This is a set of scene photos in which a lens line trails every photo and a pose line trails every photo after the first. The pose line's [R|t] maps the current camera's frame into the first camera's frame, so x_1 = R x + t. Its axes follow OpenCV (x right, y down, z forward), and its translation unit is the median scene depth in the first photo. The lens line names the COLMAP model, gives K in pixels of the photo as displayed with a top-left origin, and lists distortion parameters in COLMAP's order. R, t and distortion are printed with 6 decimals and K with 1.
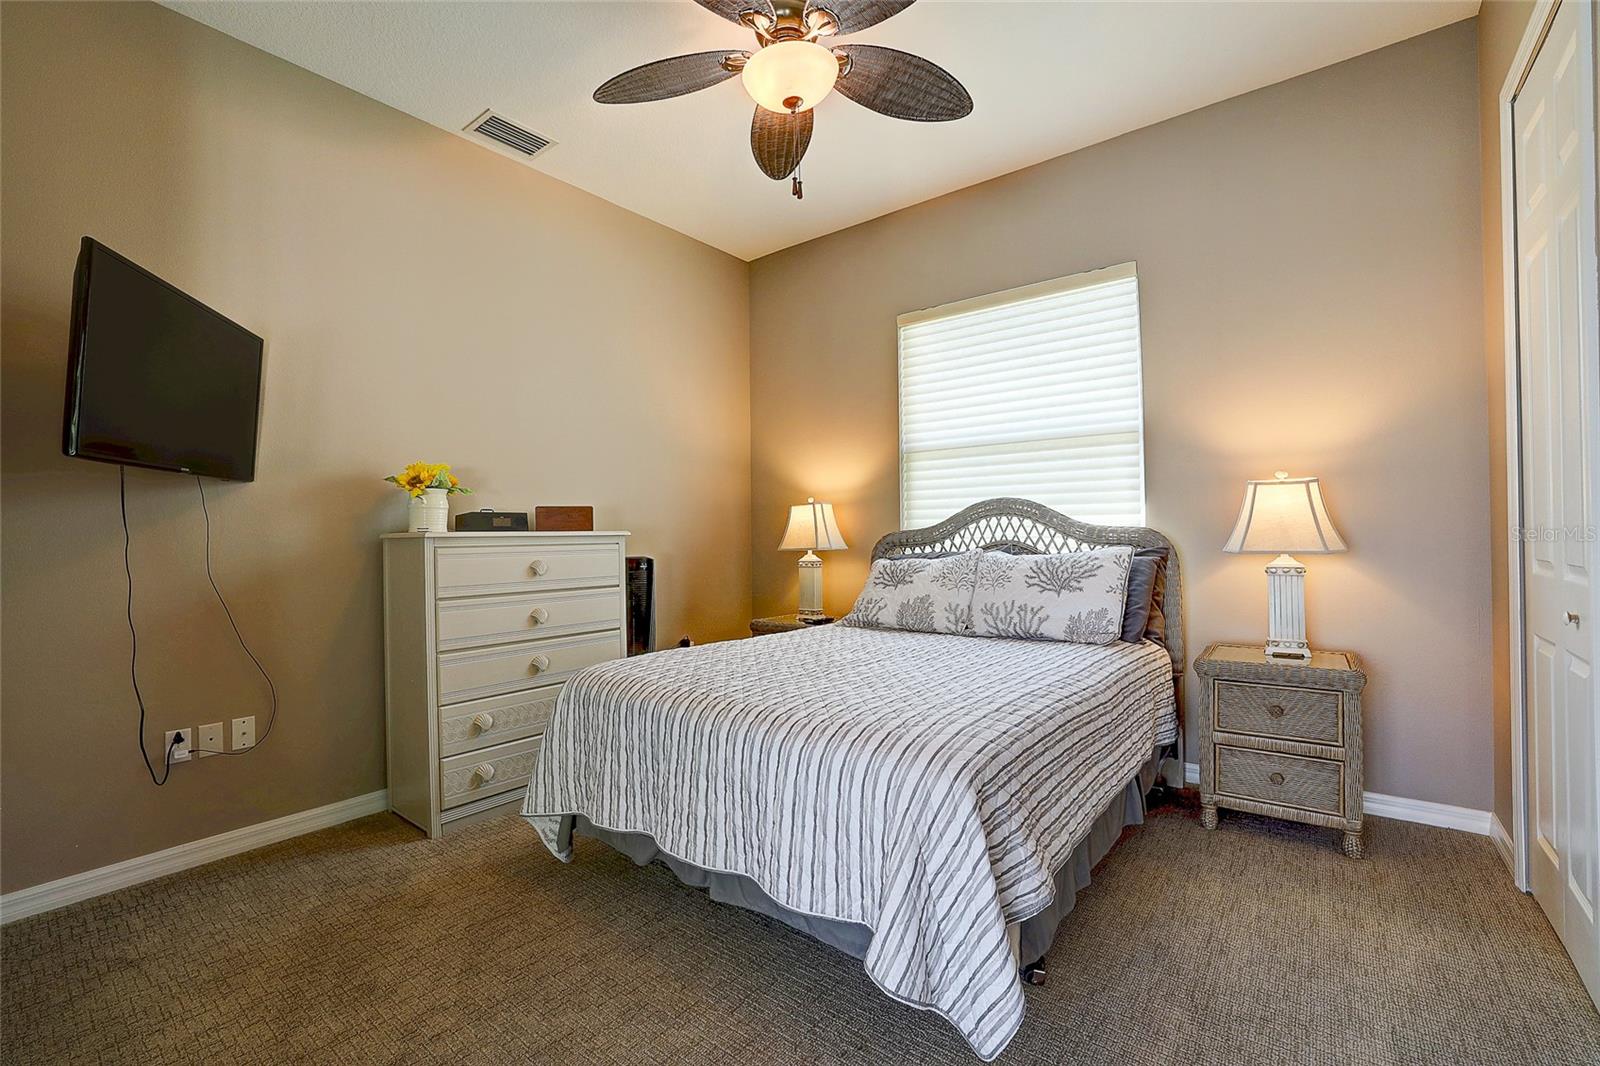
lens RADIAL K [[689.5, 0, 795.9], [0, 689.5, 530.4], [0, 0, 1]] dist [-0.047592, 0.019302]
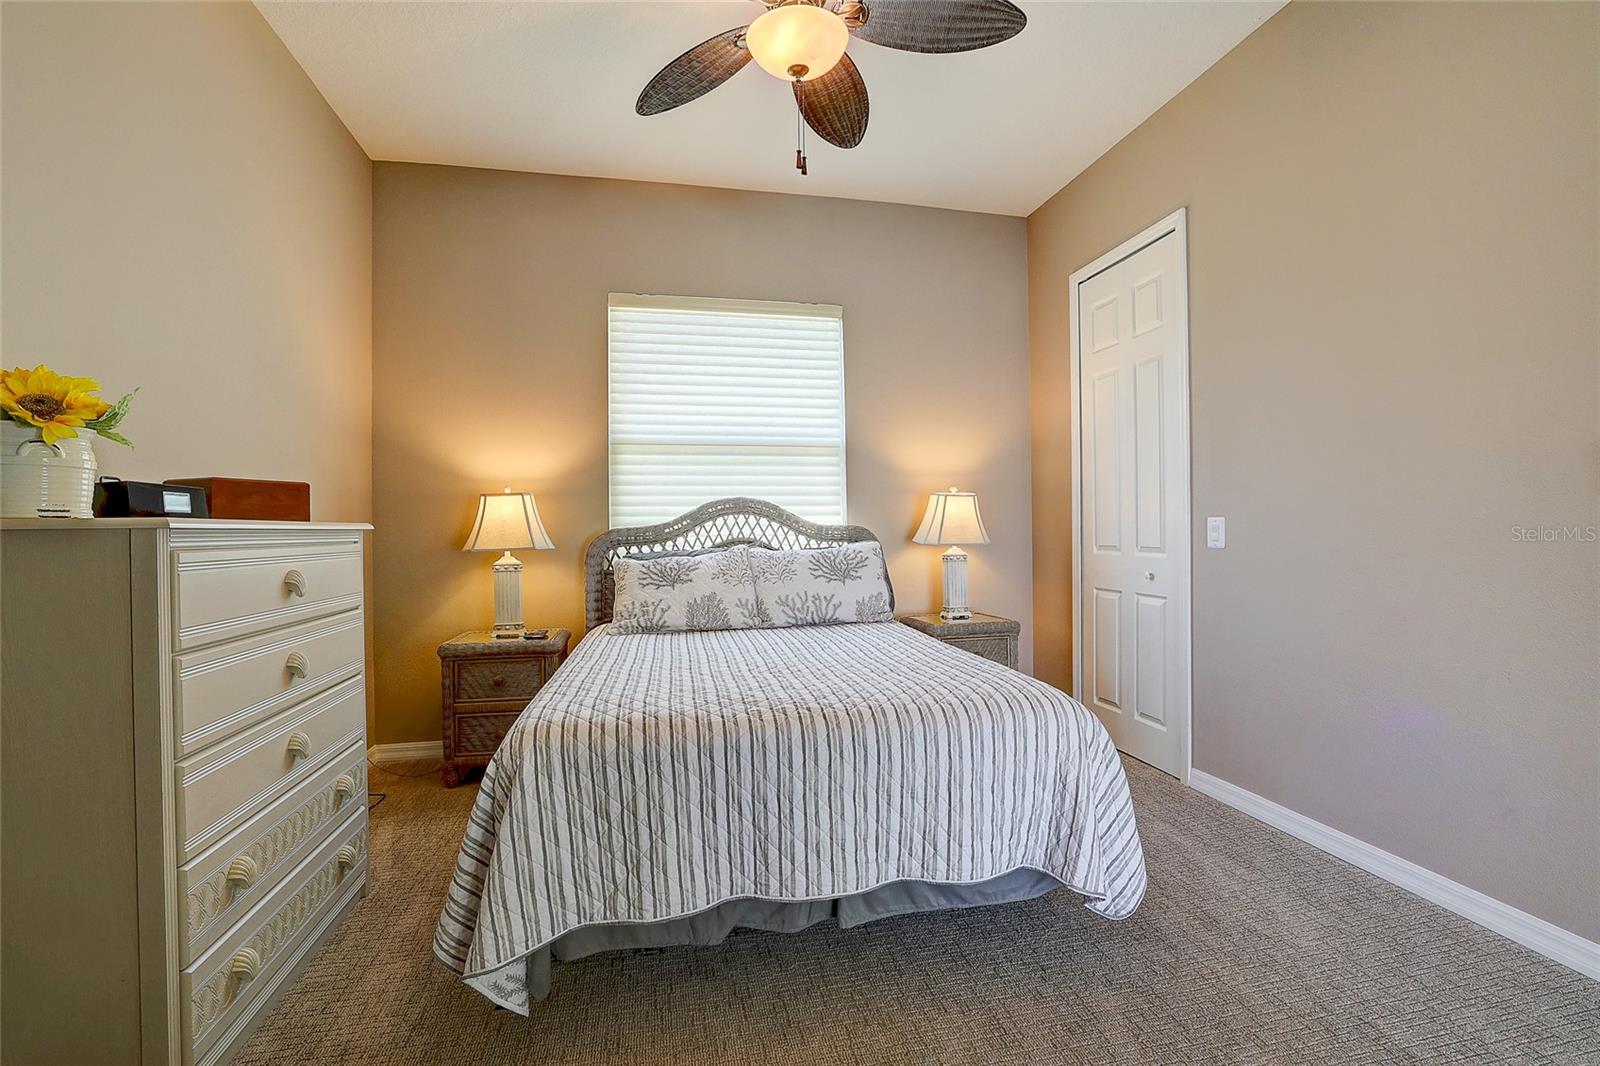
lens RADIAL K [[698.5, 0, 800.0], [0, 698.5, 533.0], [0, 0, 1]] dist [-0.002207, -0.000324]
pose [[0.652933, 0.003997, 0.757406, -0.472415], [-0.003716, 0.999991, -0.002073, 0.009712], [-0.757407, -0.001461, 0.652941, 0.242773]]
